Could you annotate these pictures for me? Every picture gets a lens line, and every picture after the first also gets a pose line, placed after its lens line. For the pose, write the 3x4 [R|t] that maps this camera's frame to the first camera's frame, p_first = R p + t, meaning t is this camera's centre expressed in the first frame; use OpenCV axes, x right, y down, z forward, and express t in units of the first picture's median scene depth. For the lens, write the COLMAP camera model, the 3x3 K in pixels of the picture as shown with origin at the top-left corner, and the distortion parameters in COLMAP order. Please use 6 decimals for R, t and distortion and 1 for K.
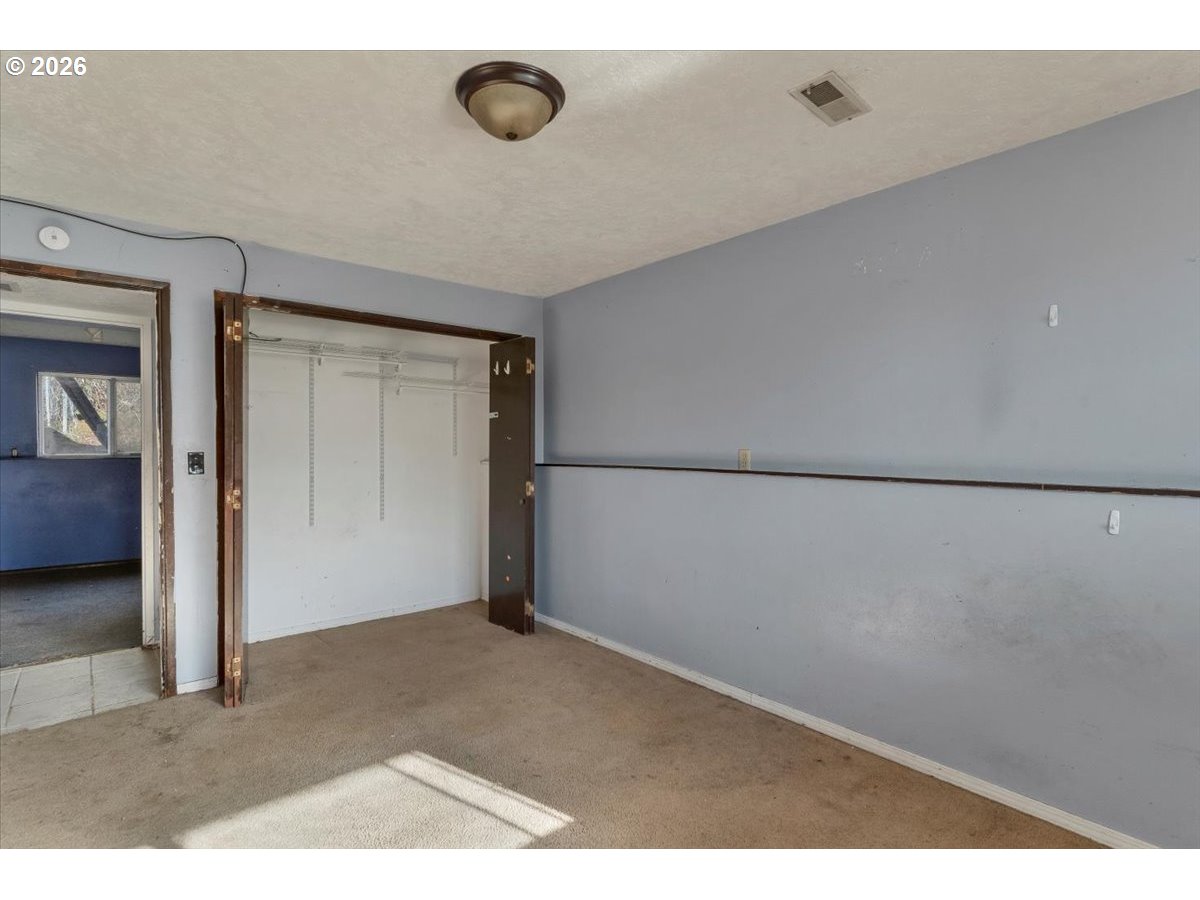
lens RADIAL K [[594.1, 0, 600.0], [0, 594.1, 450.0], [0, 0, 1]] dist [0.000888, -0.000111]
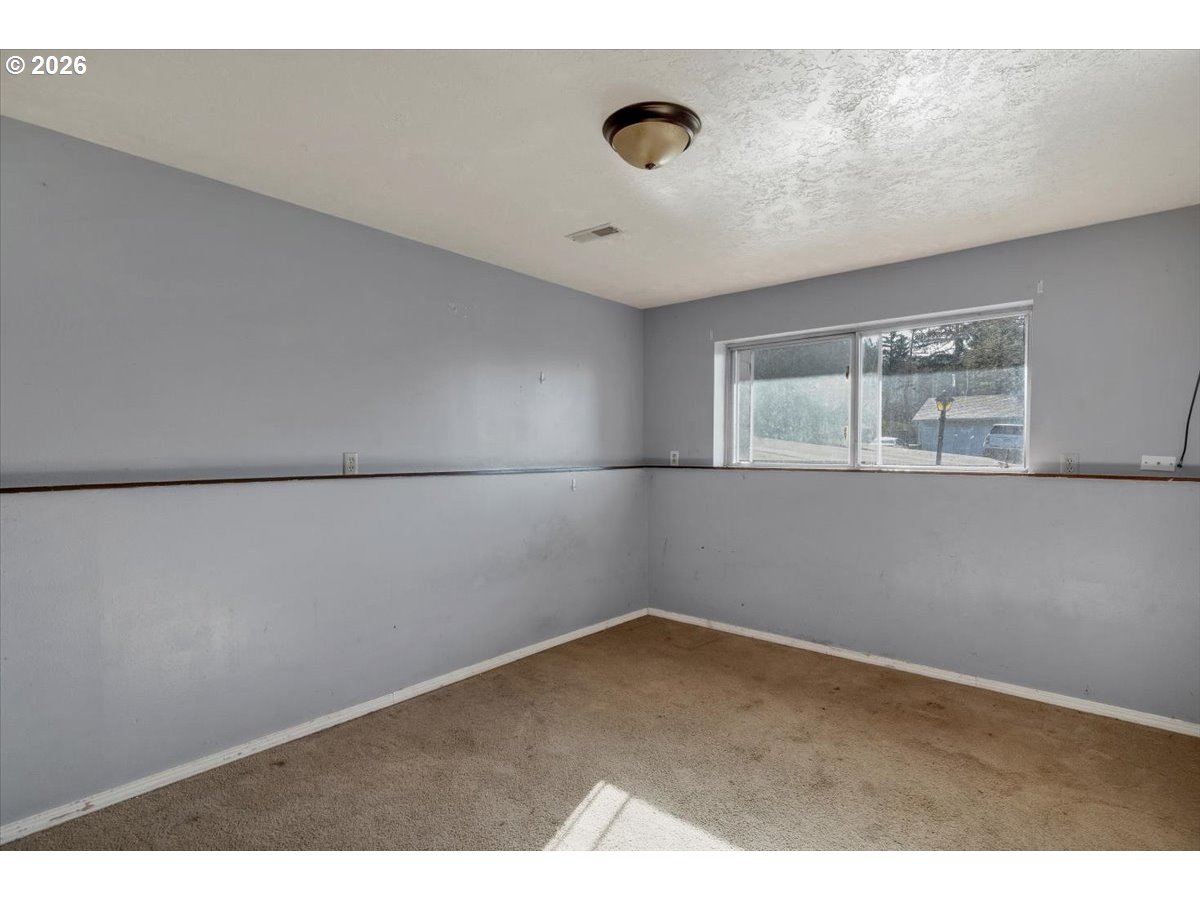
lens RADIAL K [[594.1, 0, 600.0], [0, 594.1, 450.0], [0, 0, 1]] dist [0.000888, -0.000111]
pose [[-0.141259, -0.014994, 0.989859, -0.855695], [0.001075, 0.999882, 0.015300, -0.021622], [-0.989972, 0.003225, -0.141226, 0.855300]]
